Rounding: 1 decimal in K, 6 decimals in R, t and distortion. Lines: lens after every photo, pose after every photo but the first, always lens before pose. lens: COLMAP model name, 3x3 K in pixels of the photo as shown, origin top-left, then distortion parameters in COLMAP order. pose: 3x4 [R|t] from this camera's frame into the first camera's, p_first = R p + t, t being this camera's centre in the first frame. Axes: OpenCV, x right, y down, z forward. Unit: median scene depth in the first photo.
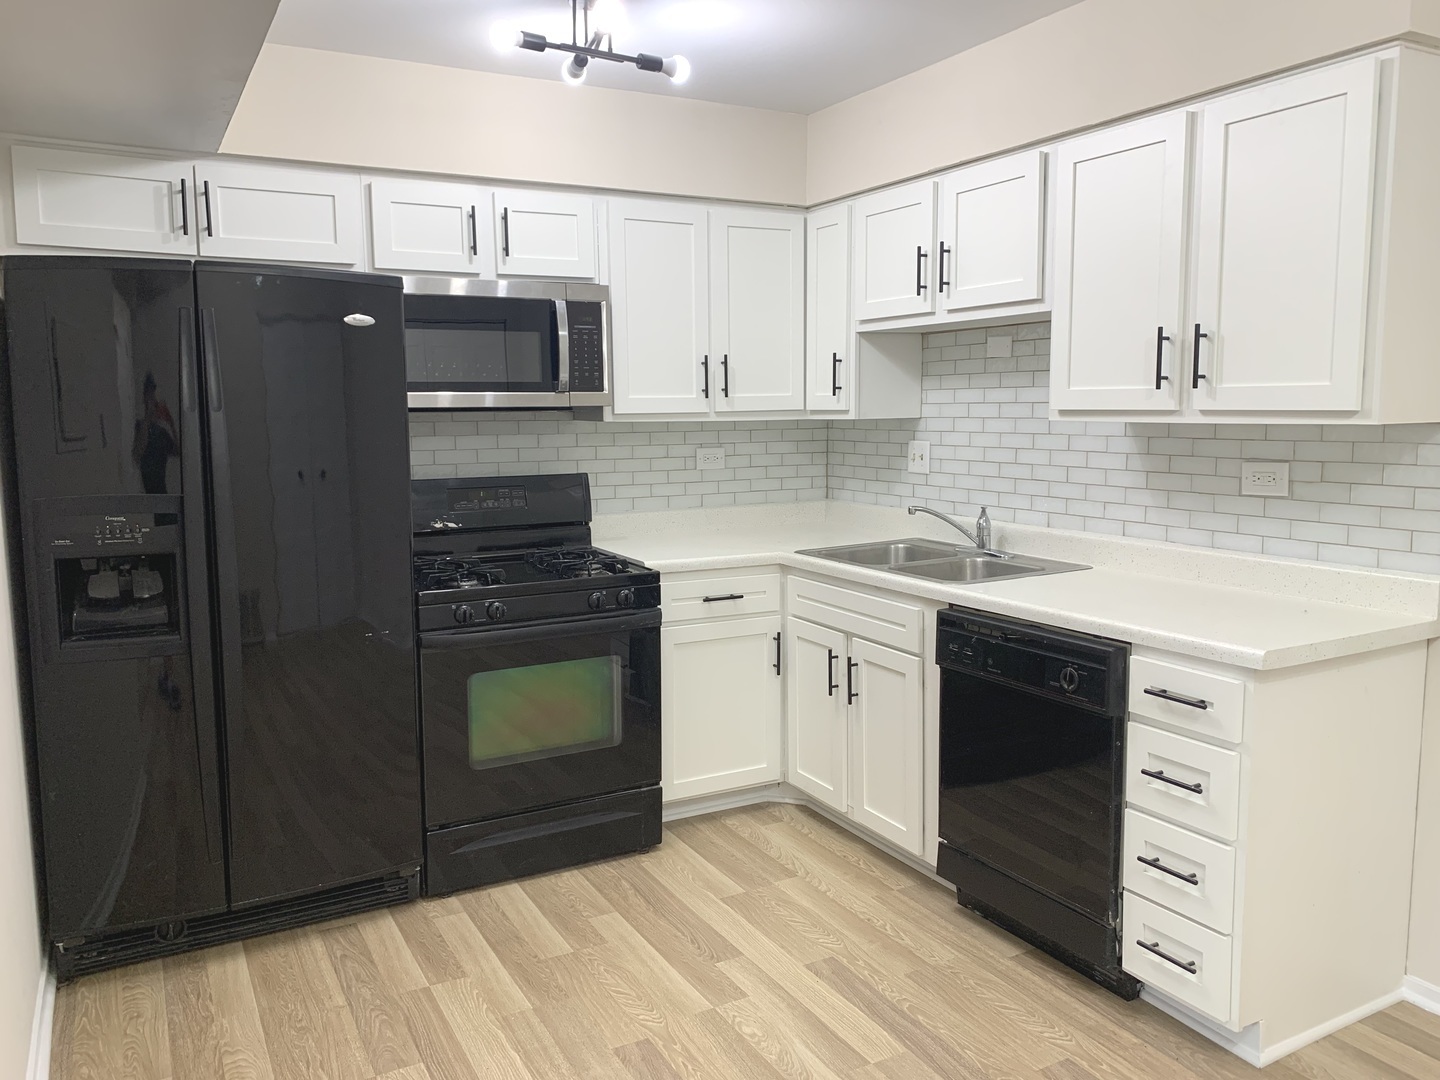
lens RADIAL K [[1103.0, 0, 706.6], [0, 1103.0, 530.6], [0, 0, 1]] dist [0.134700, -0.248890]
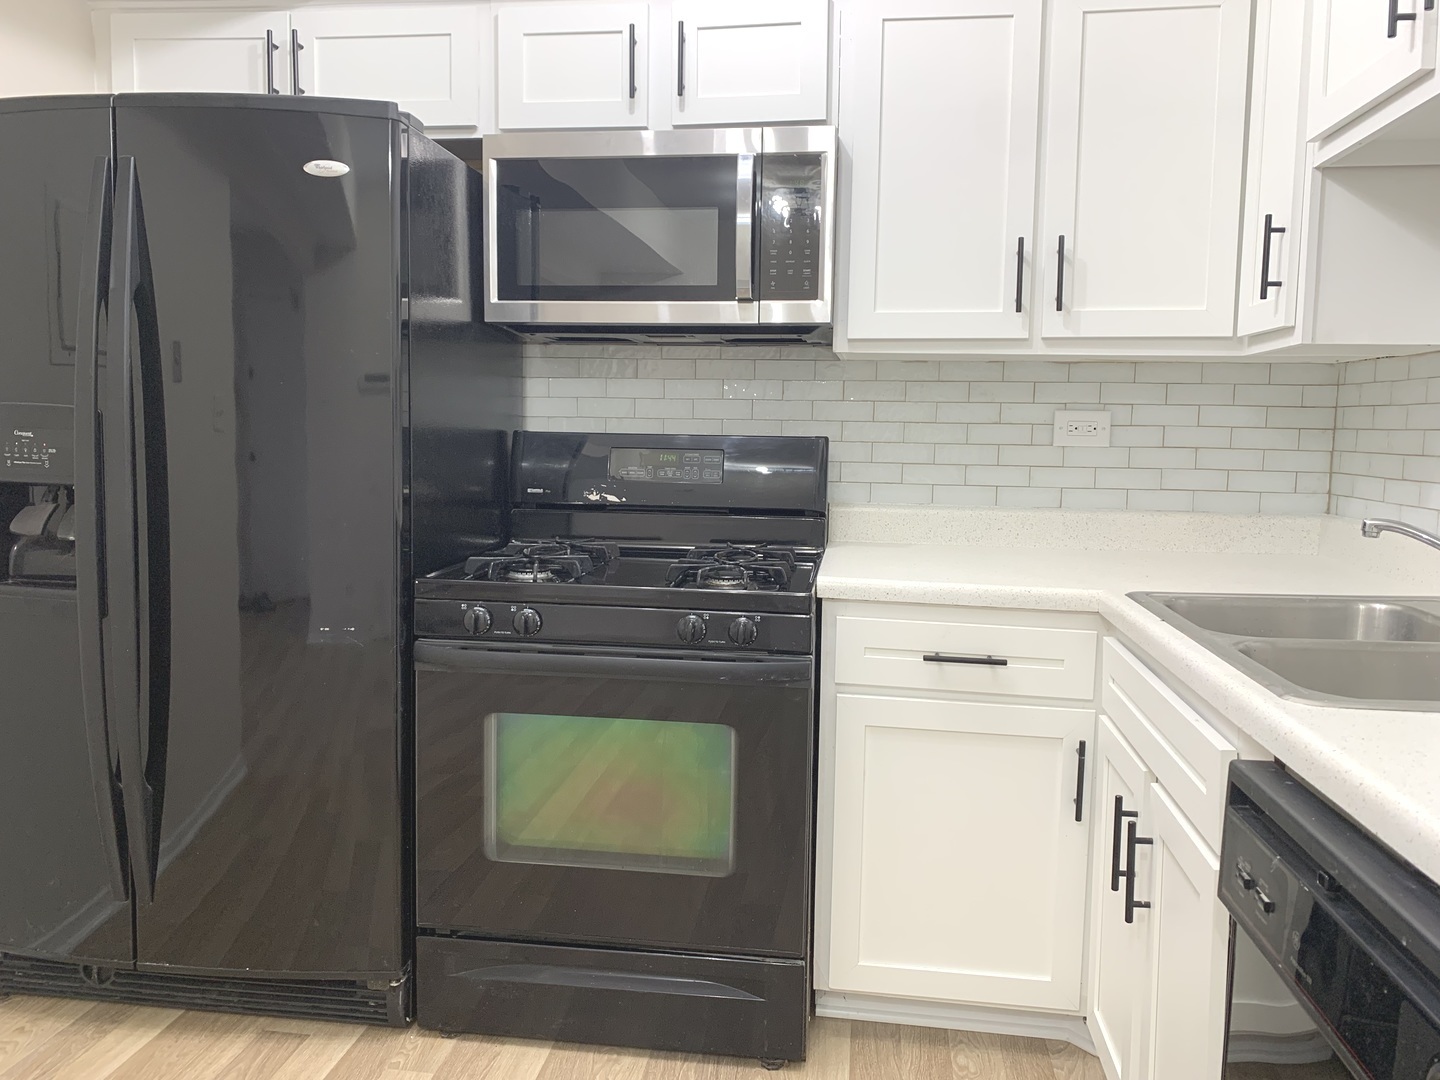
lens RADIAL K [[1099.9, 0, 717.6], [0, 1099.9, 527.9], [0, 0, 1]] dist [0.073888, -0.103708]
pose [[0.807494, 0.077757, -0.584728, 0.265232], [-0.093207, 0.995640, 0.003684, 0.005469], [0.582465, 0.051526, 0.811221, 0.533173]]
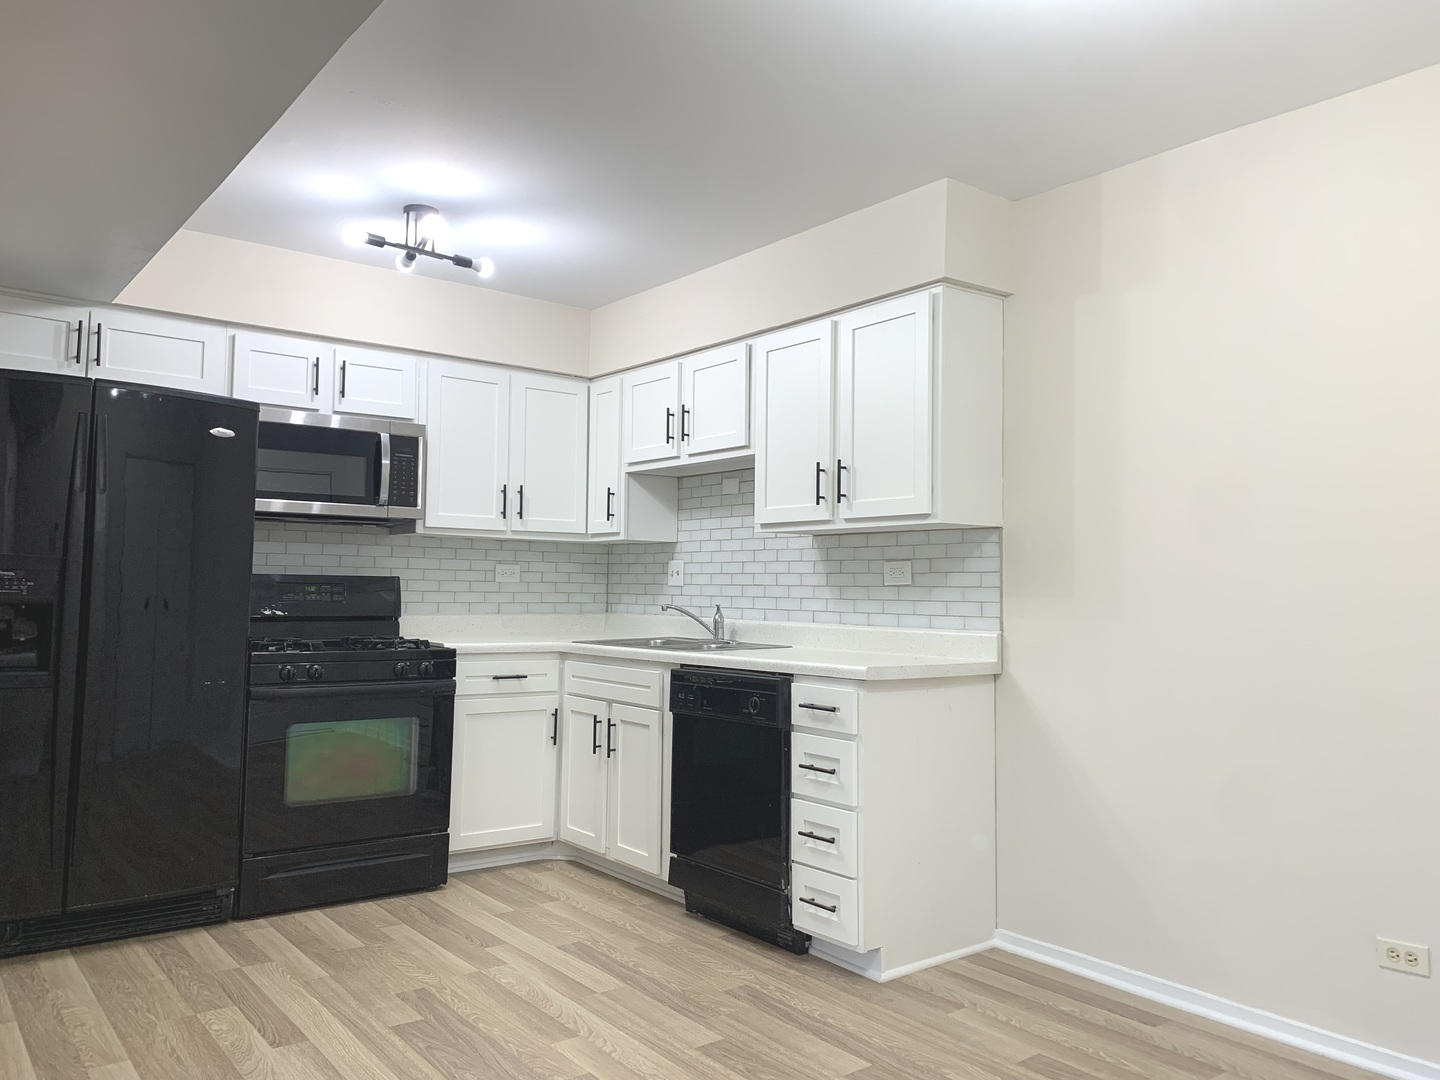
lens RADIAL K [[1099.9, 0, 717.6], [0, 1099.9, 527.9], [0, 0, 1]] dist [0.073888, -0.103708]
pose [[0.985667, 0.033601, 0.165321, 0.038461], [-0.004594, 0.984946, -0.172799, 0.122519], [-0.168639, 0.169563, 0.970984, -0.281675]]
